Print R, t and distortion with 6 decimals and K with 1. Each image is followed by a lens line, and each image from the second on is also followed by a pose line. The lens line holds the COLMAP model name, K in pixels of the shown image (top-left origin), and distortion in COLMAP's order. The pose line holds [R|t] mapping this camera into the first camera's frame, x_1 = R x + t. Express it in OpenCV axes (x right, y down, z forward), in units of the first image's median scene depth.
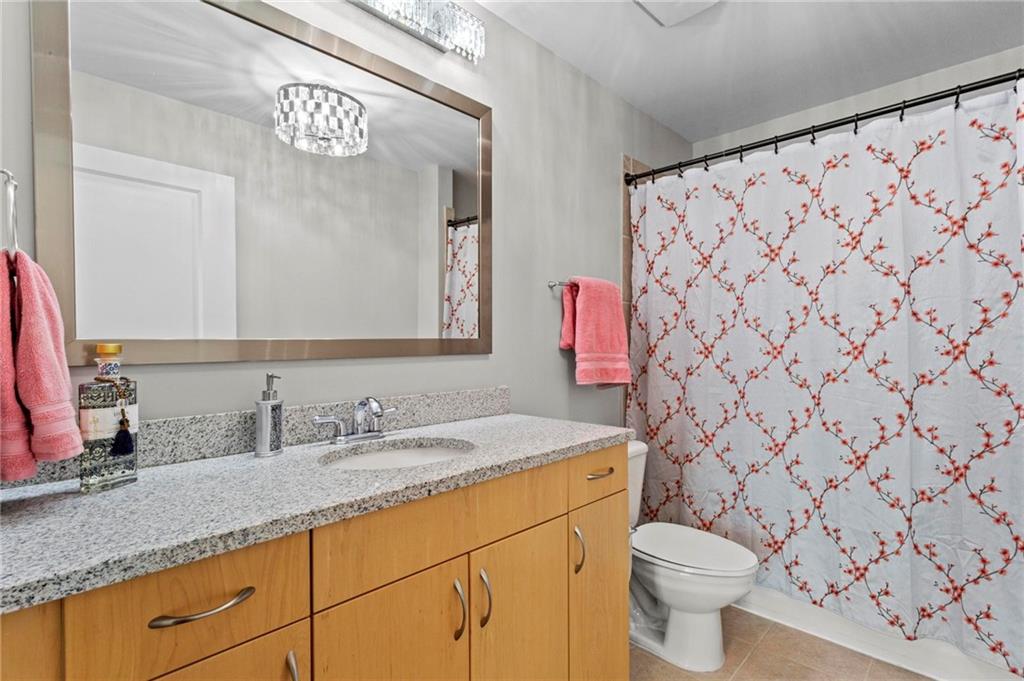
lens RADIAL K [[501.5, 0, 514.5], [0, 501.5, 357.5], [0, 0, 1]] dist [0.000178, 0.001052]
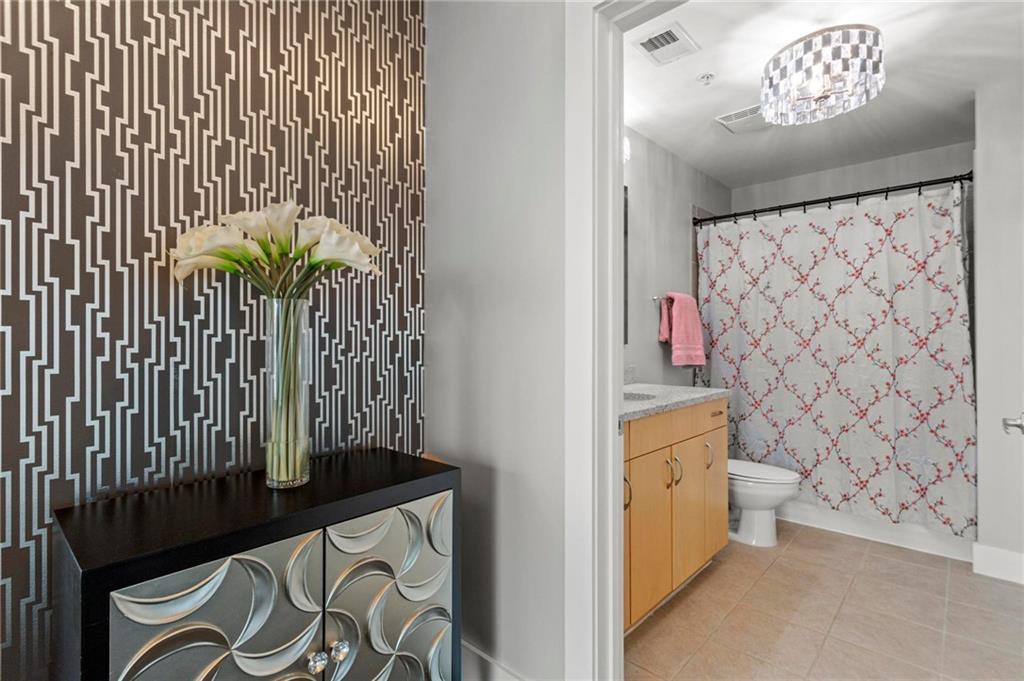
lens RADIAL K [[497.7, 0, 515.5], [0, 497.7, 343.9], [0, 0, 1]] dist [-0.000239, 0.001160]
pose [[0.999764, 0.001040, 0.021716, -0.420947], [-0.000717, 0.999889, -0.014866, 0.013391], [-0.021729, 0.014847, 0.999654, -0.524263]]
